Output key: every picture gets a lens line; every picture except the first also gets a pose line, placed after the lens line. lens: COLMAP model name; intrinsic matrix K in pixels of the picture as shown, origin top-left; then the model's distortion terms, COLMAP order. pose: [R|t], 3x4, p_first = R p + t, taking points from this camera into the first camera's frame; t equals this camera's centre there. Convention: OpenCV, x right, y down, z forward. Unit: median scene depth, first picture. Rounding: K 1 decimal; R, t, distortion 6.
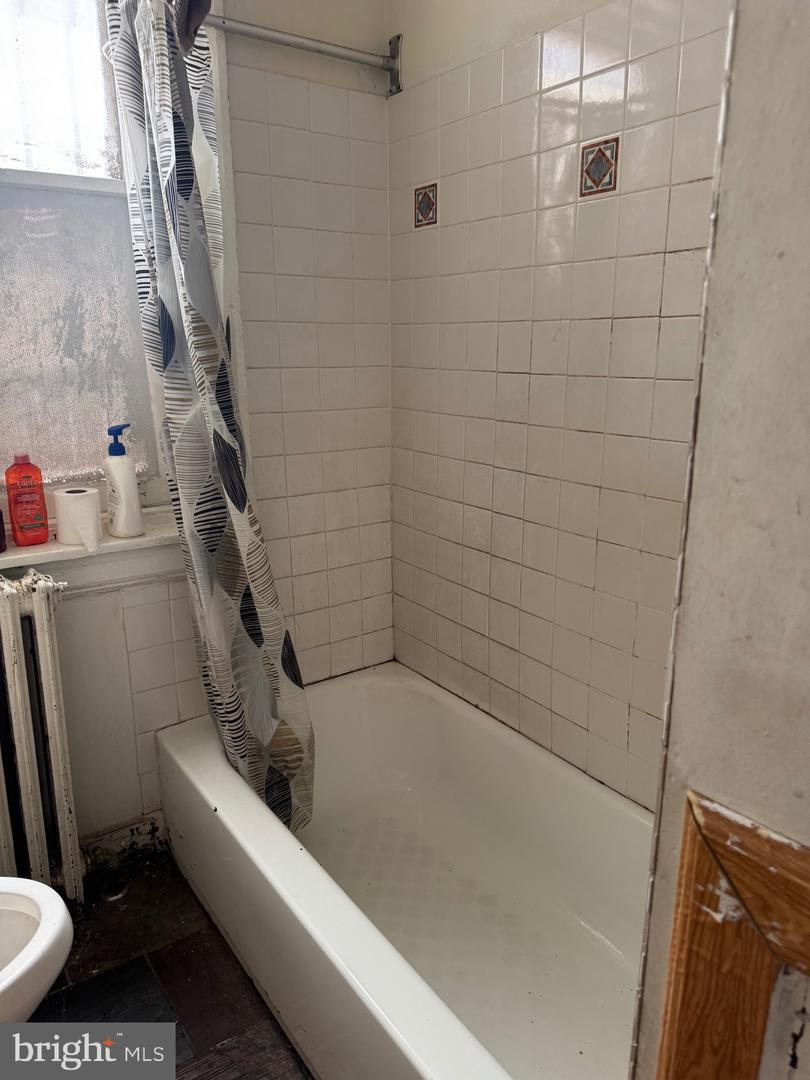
lens RADIAL K [[774.0, 0, 405.1], [0, 774.0, 535.5], [0, 0, 1]] dist [0.162193, -0.199650]
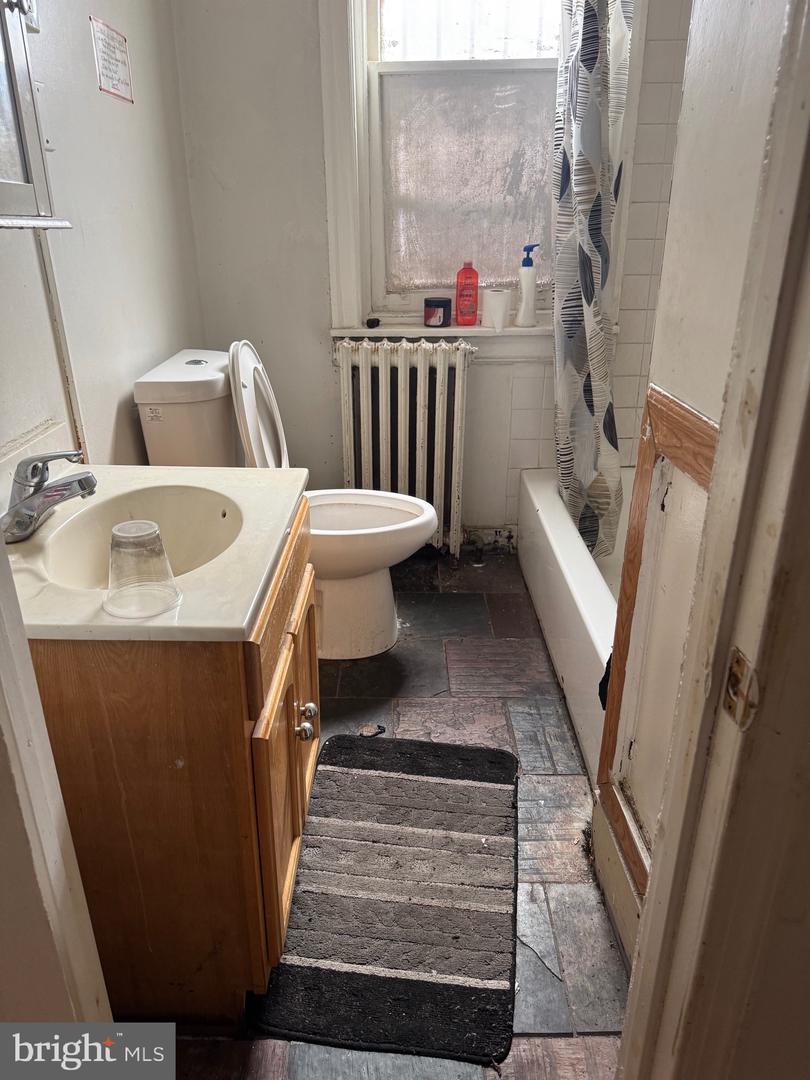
lens RADIAL K [[859.9, 0, 405.0], [0, 859.9, 540.0], [0, 0, 1]] dist [-0.003531, 0.118192]
pose [[0.818337, 0.215454, -0.532826, 0.396481], [-0.148284, 0.974838, 0.166444, 0.155757], [0.555280, -0.057197, 0.829694, -0.445067]]
